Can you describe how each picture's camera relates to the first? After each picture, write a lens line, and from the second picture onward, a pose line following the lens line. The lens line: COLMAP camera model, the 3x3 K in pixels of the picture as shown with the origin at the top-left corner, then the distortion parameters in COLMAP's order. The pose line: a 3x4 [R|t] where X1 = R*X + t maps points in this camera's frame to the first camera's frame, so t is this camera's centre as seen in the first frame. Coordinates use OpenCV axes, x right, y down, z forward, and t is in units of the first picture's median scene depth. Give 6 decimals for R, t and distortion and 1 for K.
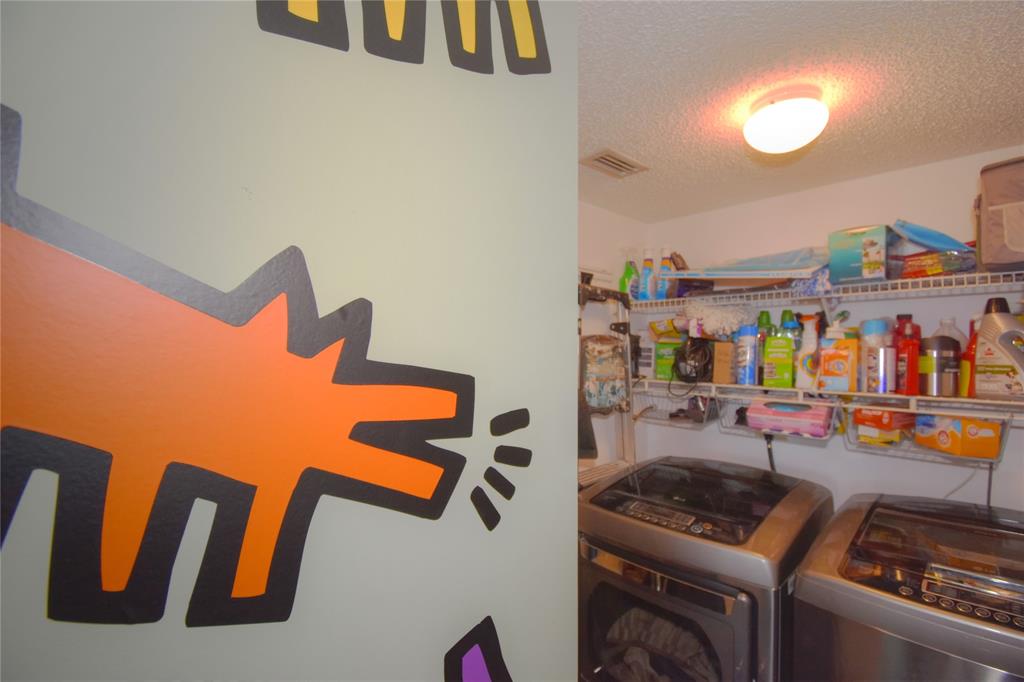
lens RADIAL K [[447.8, 0, 512.0], [0, 447.8, 341.0], [0, 0, 1]] dist [0.001175, -0.016523]
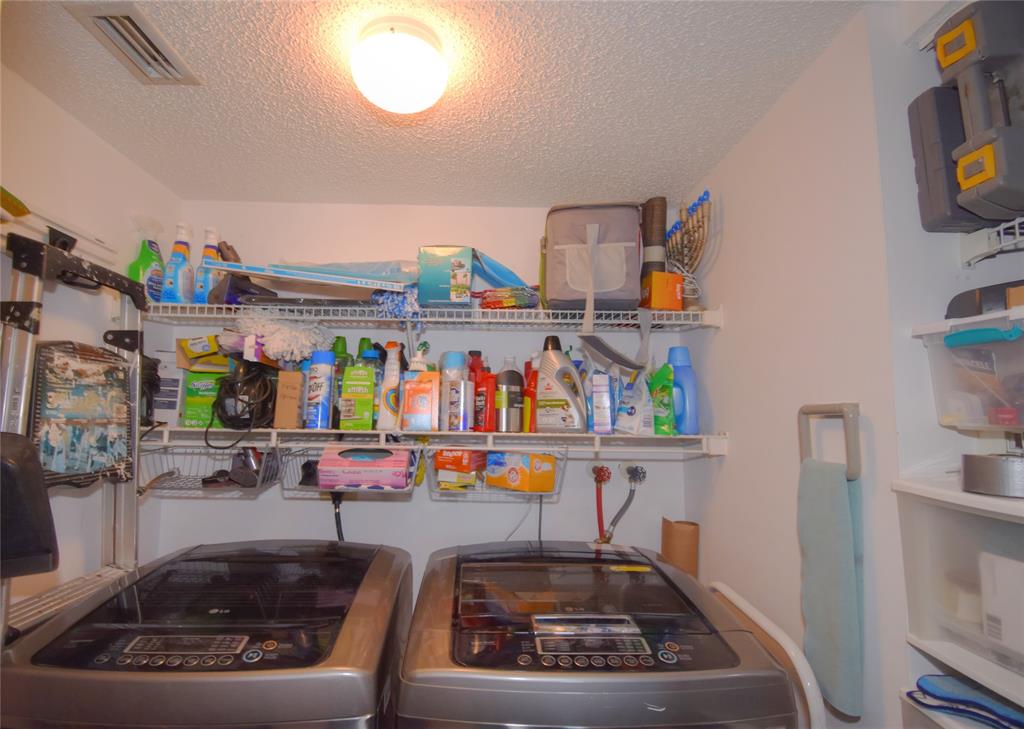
lens RADIAL K [[543.6, 0, 489.5], [0, 543.6, 363.7], [0, 0, 1]] dist [0.032355, -0.032953]
pose [[0.670515, 0.075810, 0.738012, 0.039159], [-0.025291, 0.996523, -0.079388, 0.057586], [-0.741465, 0.034566, 0.670101, 0.185002]]
